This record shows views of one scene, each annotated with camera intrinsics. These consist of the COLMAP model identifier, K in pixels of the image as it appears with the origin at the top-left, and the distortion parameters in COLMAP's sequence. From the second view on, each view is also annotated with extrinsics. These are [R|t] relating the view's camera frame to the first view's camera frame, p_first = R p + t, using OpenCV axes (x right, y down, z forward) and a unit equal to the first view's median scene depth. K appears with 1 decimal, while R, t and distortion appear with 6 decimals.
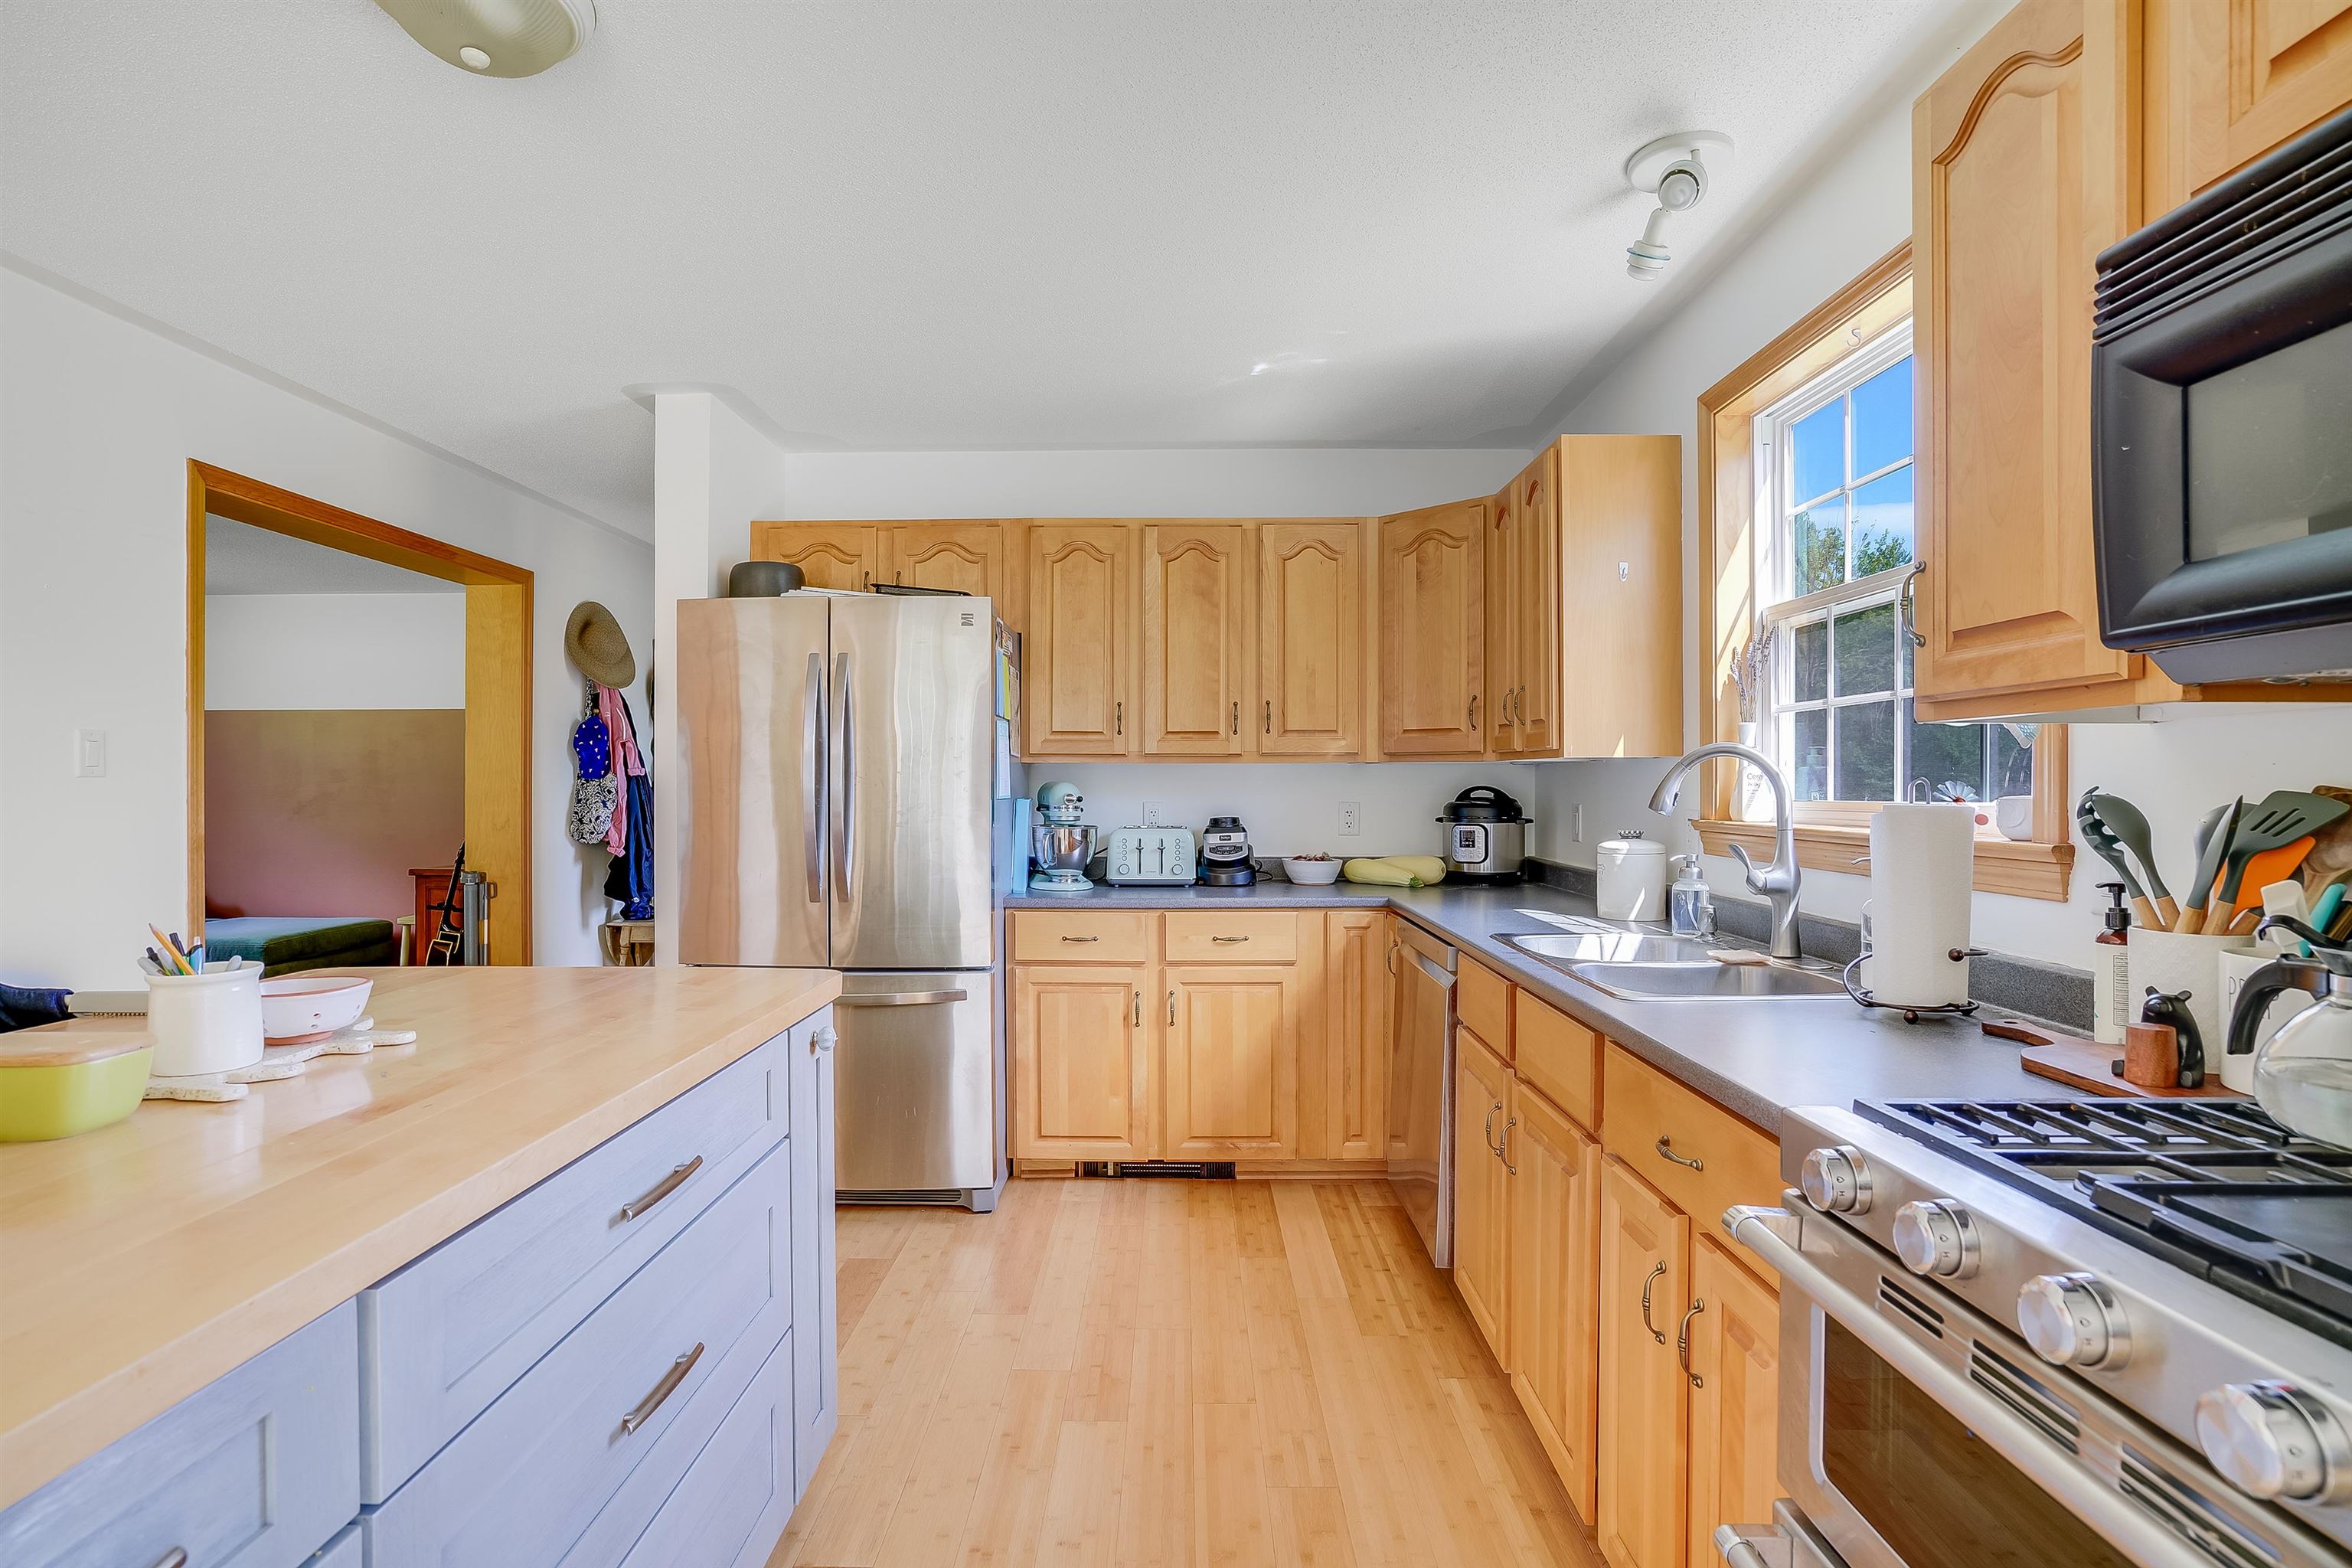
lens RADIAL K [[1135.6, 0, 1152.4], [0, 1135.6, 791.5], [0, 0, 1]] dist [-0.076326, 0.040470]
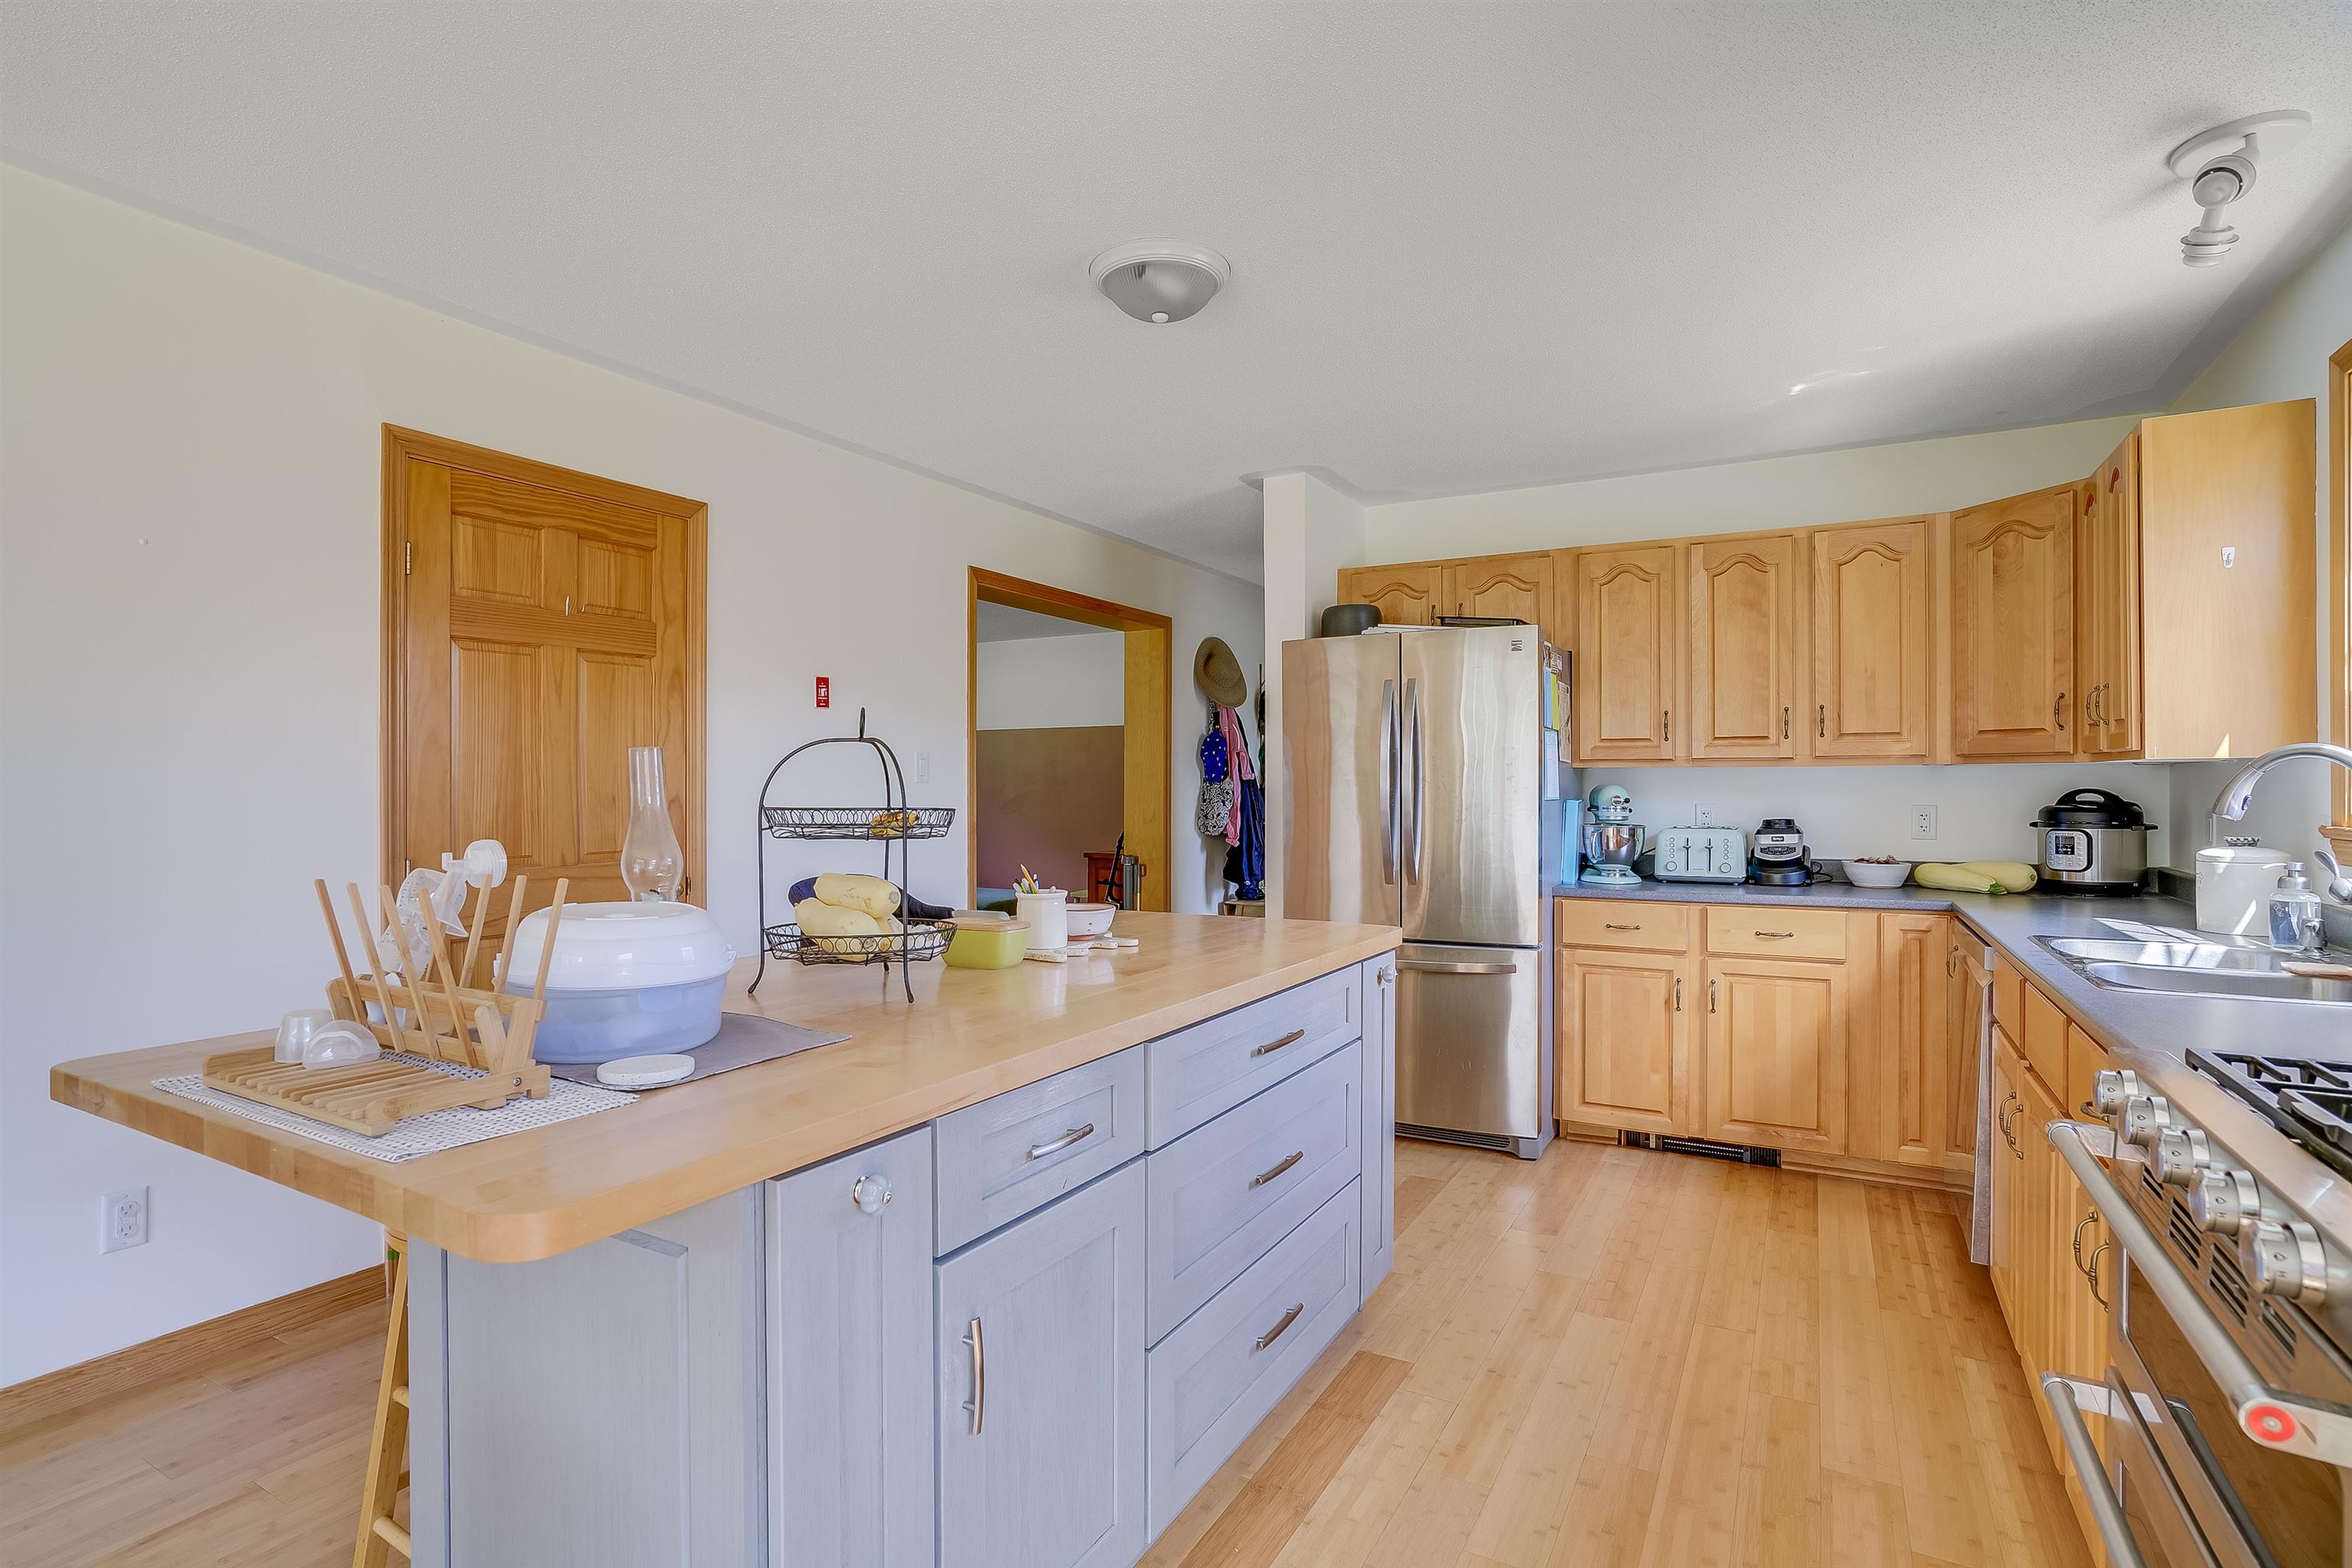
lens RADIAL K [[1121.0, 0, 1225.8], [0, 1121.0, 777.5], [0, 0, 1]] dist [-0.003032, -0.000040]
pose [[0.902355, -0.004170, -0.430973, 0.053607], [-0.001848, 0.999907, -0.013544, -0.000199], [0.430989, 0.013018, 0.902263, -0.142573]]
